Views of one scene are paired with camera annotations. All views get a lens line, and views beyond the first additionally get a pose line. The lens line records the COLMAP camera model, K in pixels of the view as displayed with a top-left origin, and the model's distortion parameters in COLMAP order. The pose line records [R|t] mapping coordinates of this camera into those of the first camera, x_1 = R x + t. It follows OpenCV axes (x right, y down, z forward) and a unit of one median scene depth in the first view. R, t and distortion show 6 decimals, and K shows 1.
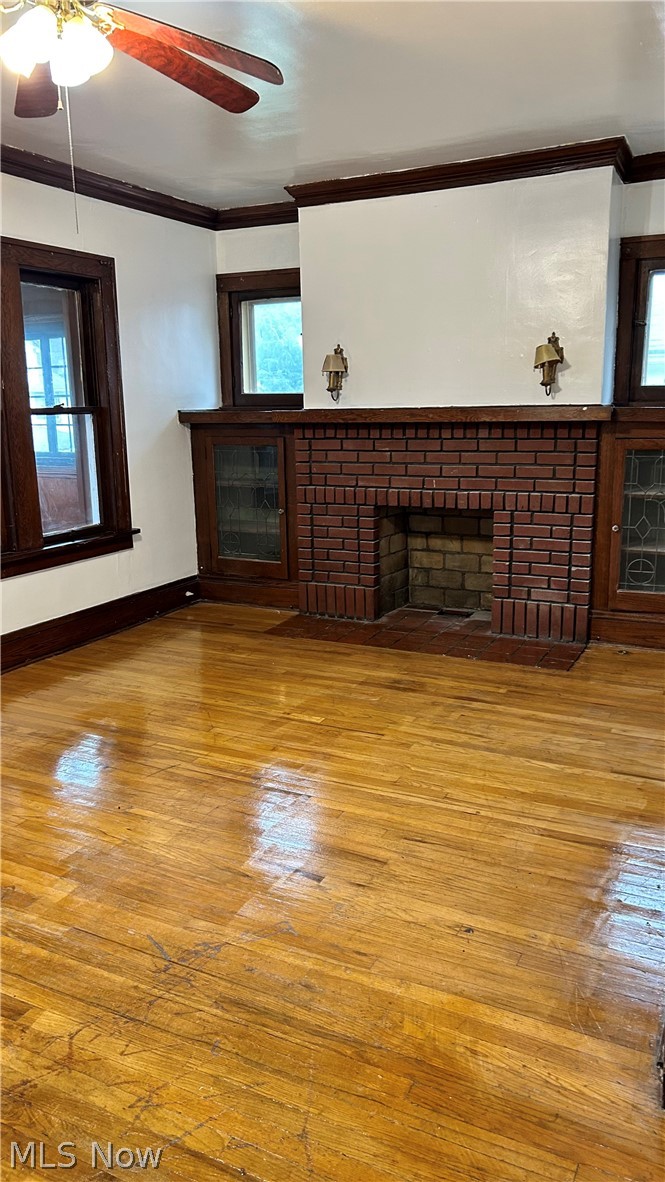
lens RADIAL K [[886.1, 0, 325.2], [0, 886.1, 589.9], [0, 0, 1]] dist [0.025309, -0.036226]
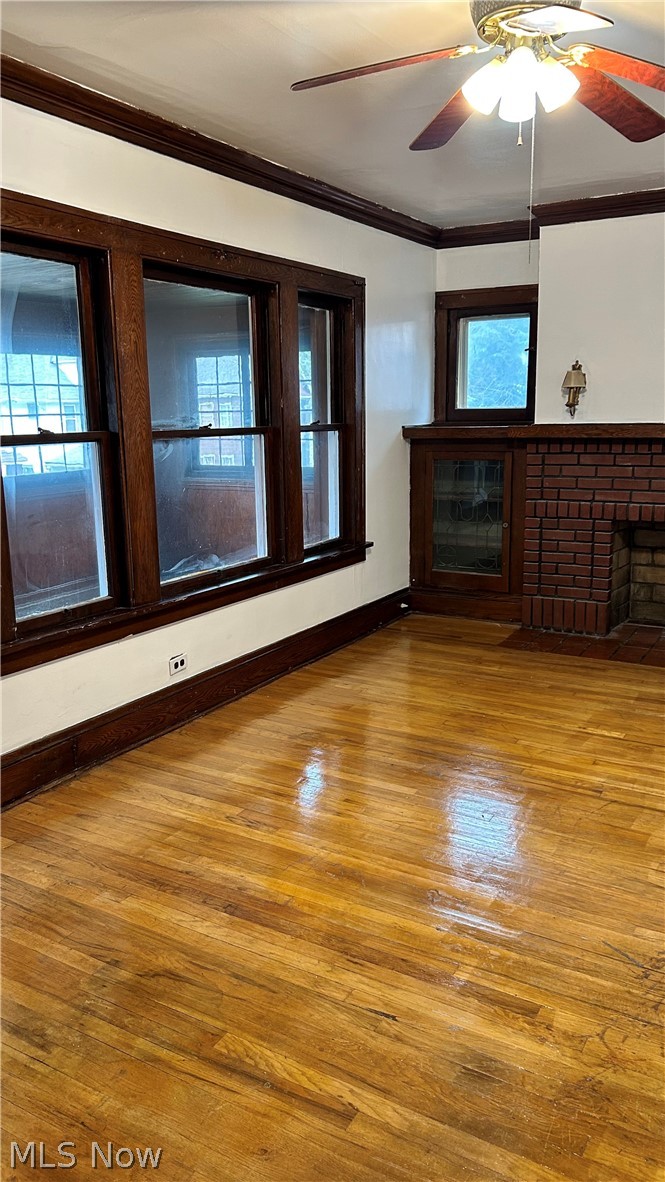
lens RADIAL K [[886.1, 0, 330.4], [0, 886.1, 593.2], [0, 0, 1]] dist [0.025309, -0.036226]
pose [[0.996858, 0.013315, -0.078082, -0.180372], [-0.013891, 0.999880, -0.006838, -0.001844], [0.077981, 0.007901, 0.996924, -0.022921]]
